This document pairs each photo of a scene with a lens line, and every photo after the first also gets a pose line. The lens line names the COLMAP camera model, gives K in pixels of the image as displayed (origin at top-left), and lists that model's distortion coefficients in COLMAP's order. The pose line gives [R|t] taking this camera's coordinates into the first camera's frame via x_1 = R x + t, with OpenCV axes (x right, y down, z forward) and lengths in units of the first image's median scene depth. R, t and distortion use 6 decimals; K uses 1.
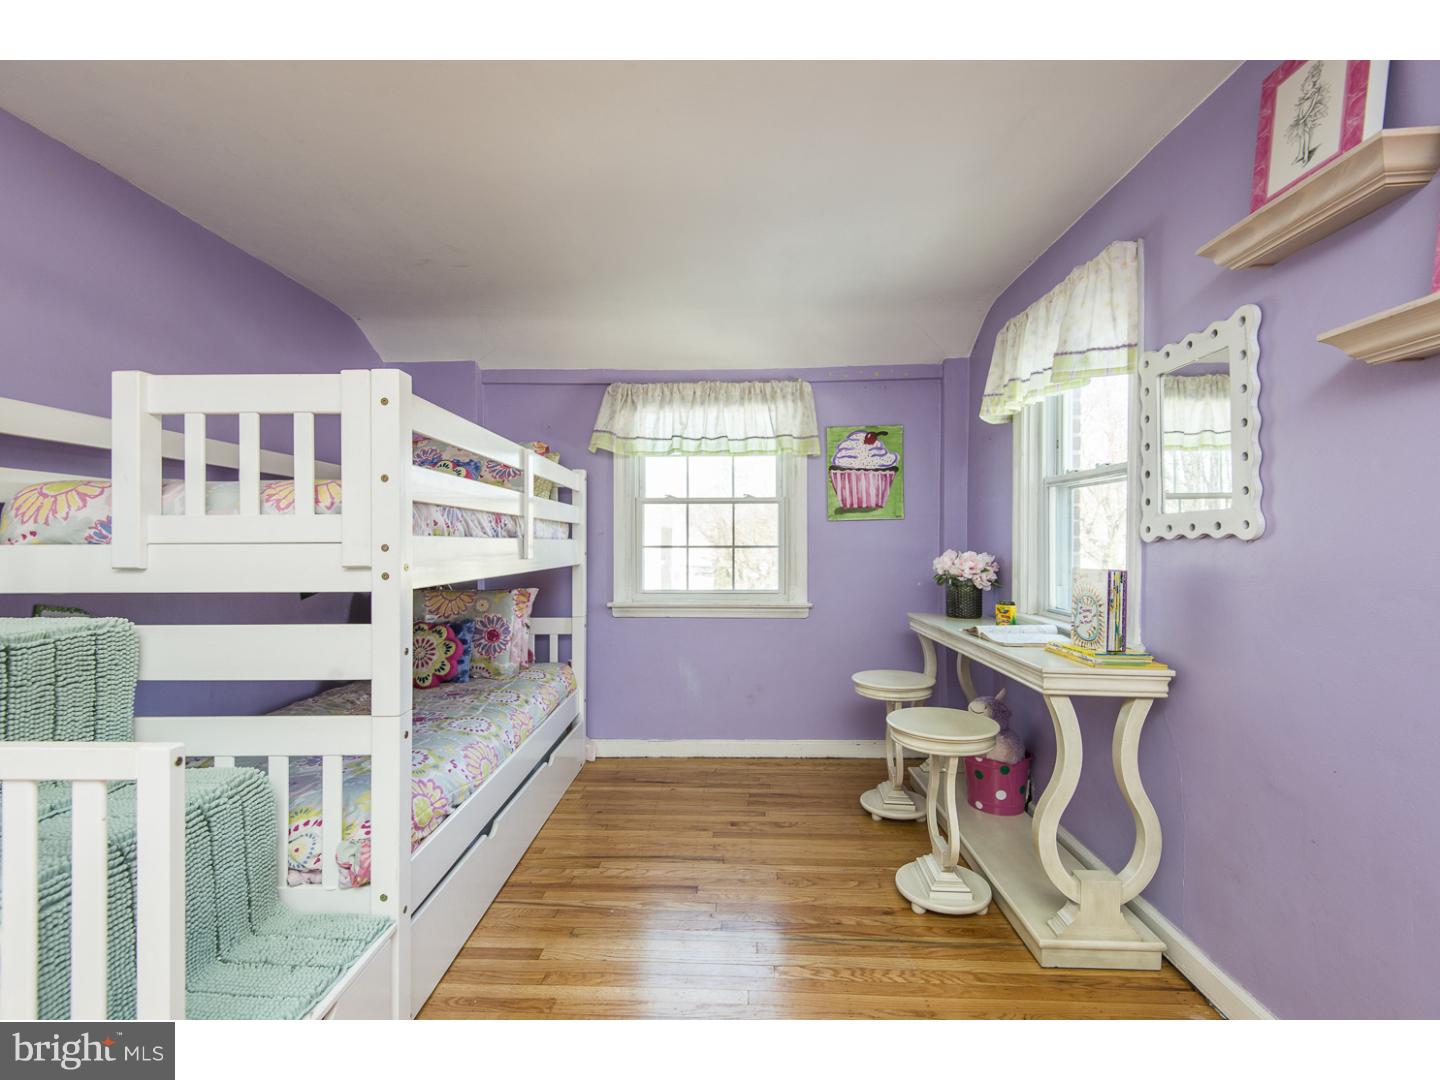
lens RADIAL K [[652.3, 0, 713.9], [0, 652.3, 542.7], [0, 0, 1]] dist [0.023621, -0.000216]
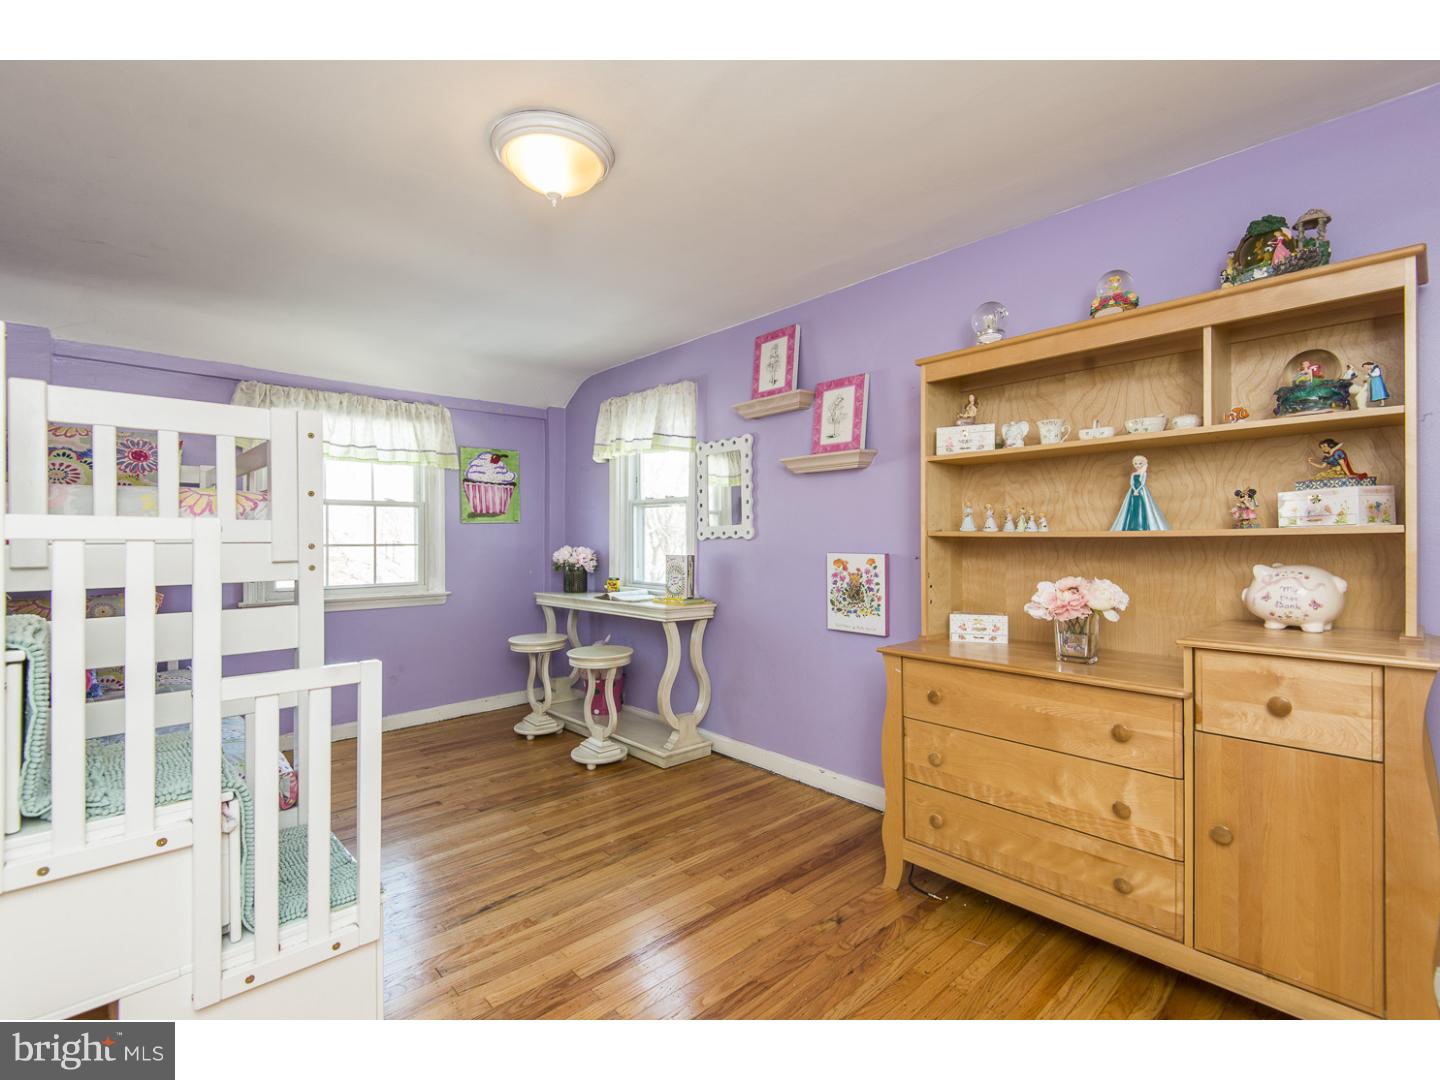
lens RADIAL K [[656.8, 0, 727.4], [0, 656.8, 542.3], [0, 0, 1]] dist [0.001892, 0.000118]
pose [[0.694329, -0.003920, 0.719648, -0.440719], [0.001623, 0.999991, 0.003881, -0.001792], [-0.719656, -0.001526, 0.694329, -0.258614]]
